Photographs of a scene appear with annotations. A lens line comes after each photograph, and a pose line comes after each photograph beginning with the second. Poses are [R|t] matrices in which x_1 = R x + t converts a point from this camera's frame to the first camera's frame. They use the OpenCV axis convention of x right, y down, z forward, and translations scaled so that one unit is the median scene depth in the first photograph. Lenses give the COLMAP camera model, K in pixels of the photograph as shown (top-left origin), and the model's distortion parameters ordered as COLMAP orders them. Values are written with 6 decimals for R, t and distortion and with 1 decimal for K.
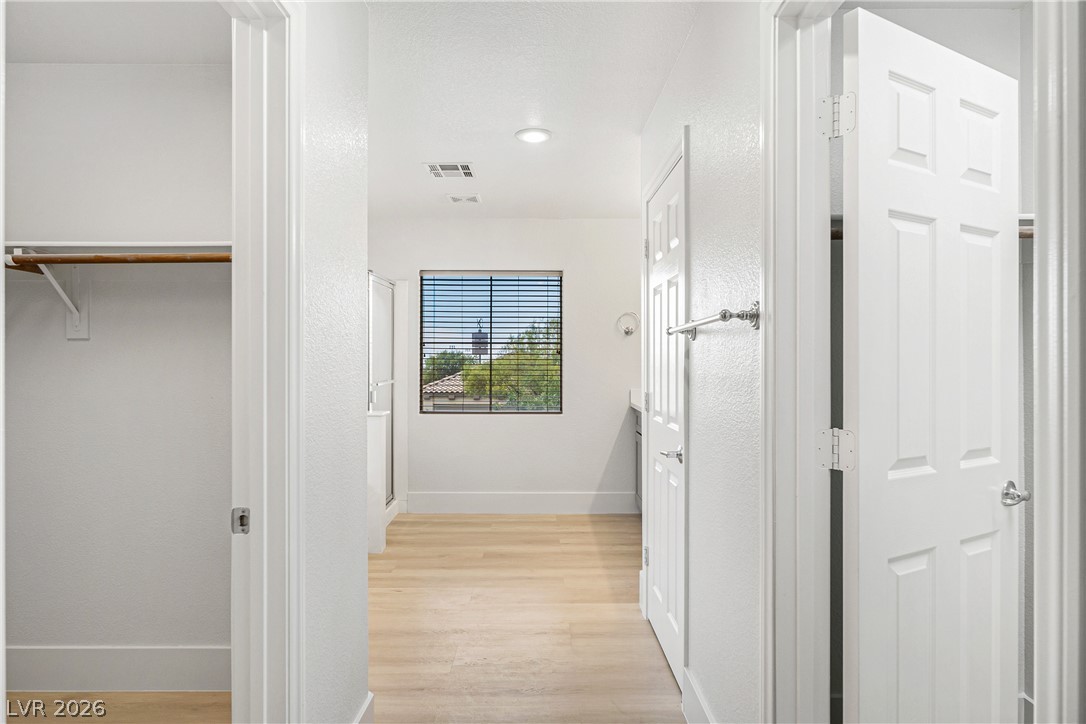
lens RADIAL K [[608.2, 0, 540.6], [0, 608.2, 359.0], [0, 0, 1]] dist [0.000479, 0.000014]
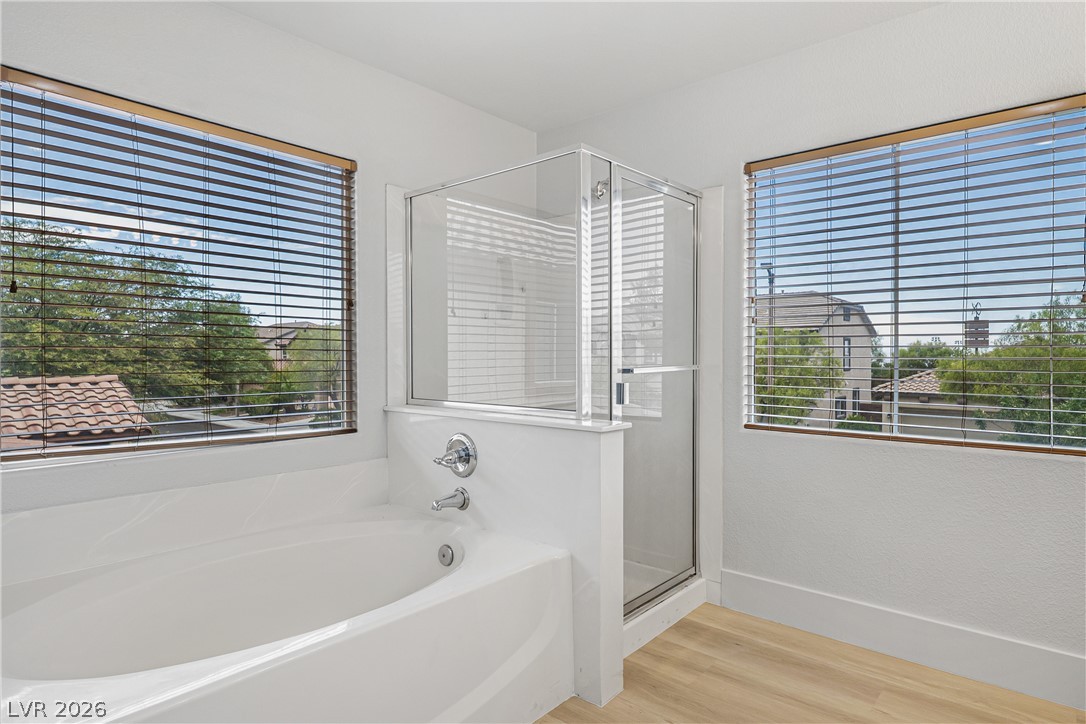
lens RADIAL K [[608.2, 0, 540.6], [0, 608.2, 359.0], [0, 0, 1]] dist [0.000479, 0.000014]
pose [[0.748894, 0.006345, -0.662660, 0.022747], [-0.000854, 0.999963, 0.008610, 0.024800], [0.662690, -0.005882, 0.748871, 0.483677]]
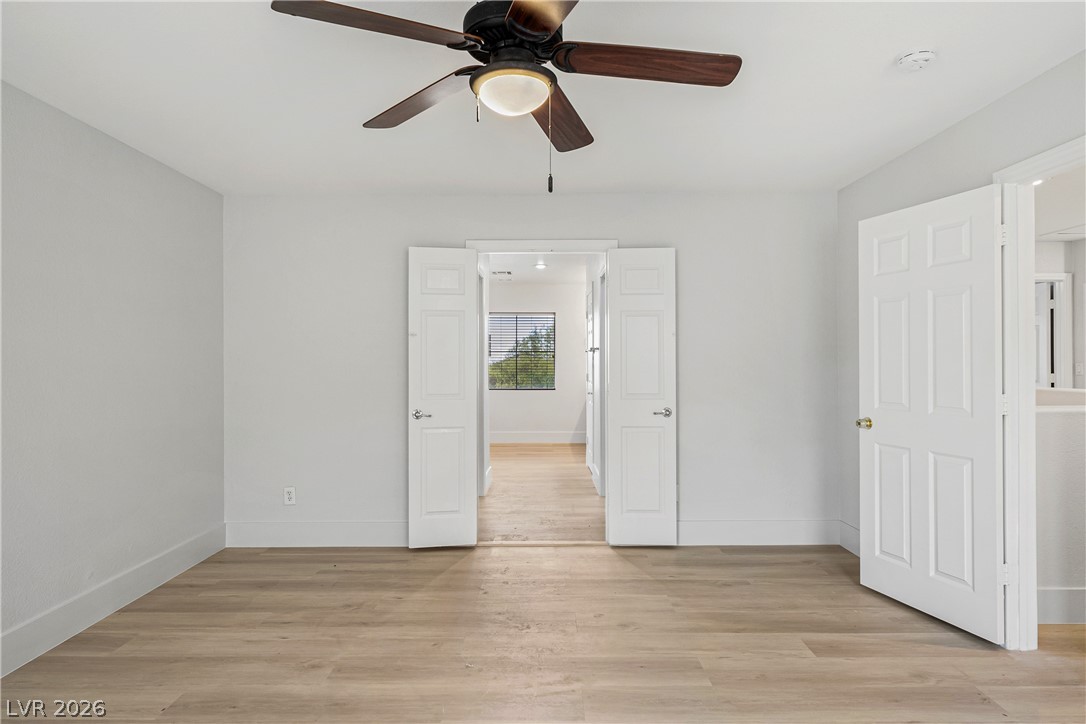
lens RADIAL K [[608.2, 0, 540.6], [0, 608.2, 359.0], [0, 0, 1]] dist [0.000479, 0.000014]
pose [[0.999929, -0.002586, -0.011605, 0.010237], [0.002478, 0.999954, -0.009284, 0.012851], [0.011628, 0.009254, 0.999890, -0.853897]]
